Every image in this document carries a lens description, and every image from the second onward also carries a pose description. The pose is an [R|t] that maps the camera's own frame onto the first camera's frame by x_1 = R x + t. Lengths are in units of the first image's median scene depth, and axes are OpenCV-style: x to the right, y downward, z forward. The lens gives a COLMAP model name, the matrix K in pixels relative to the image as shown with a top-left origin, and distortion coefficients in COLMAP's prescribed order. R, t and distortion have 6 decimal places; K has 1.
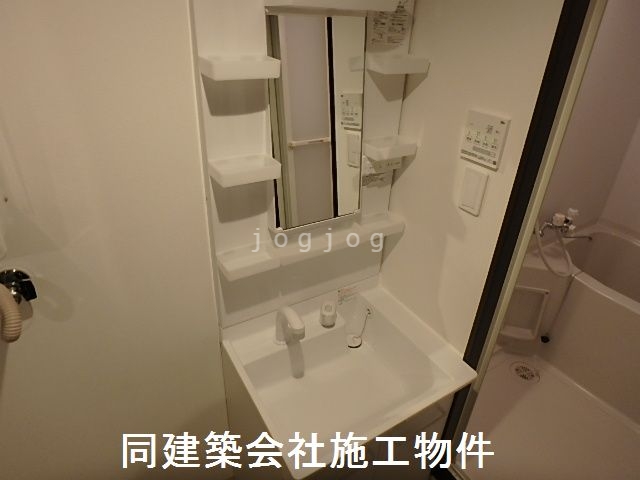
lens RADIAL K [[405.2, 0, 320.0], [0, 405.2, 240.0], [0, 0, 1]] dist [0.001725, 0.000414]
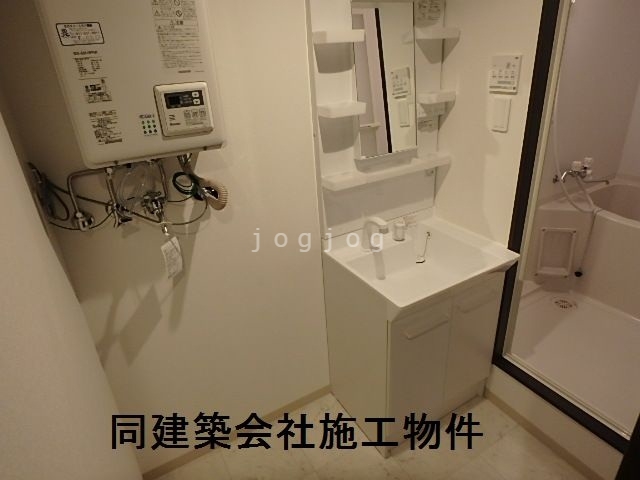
lens RADIAL K [[397.3, 0, 329.7], [0, 397.3, 240.4], [0, 0, 1]] dist [-0.001453, 0.000064]
pose [[0.994969, -0.085173, -0.052754, -0.155407], [0.081772, 0.994621, -0.063586, 0.311701], [0.057886, 0.058953, 0.996581, -0.329803]]
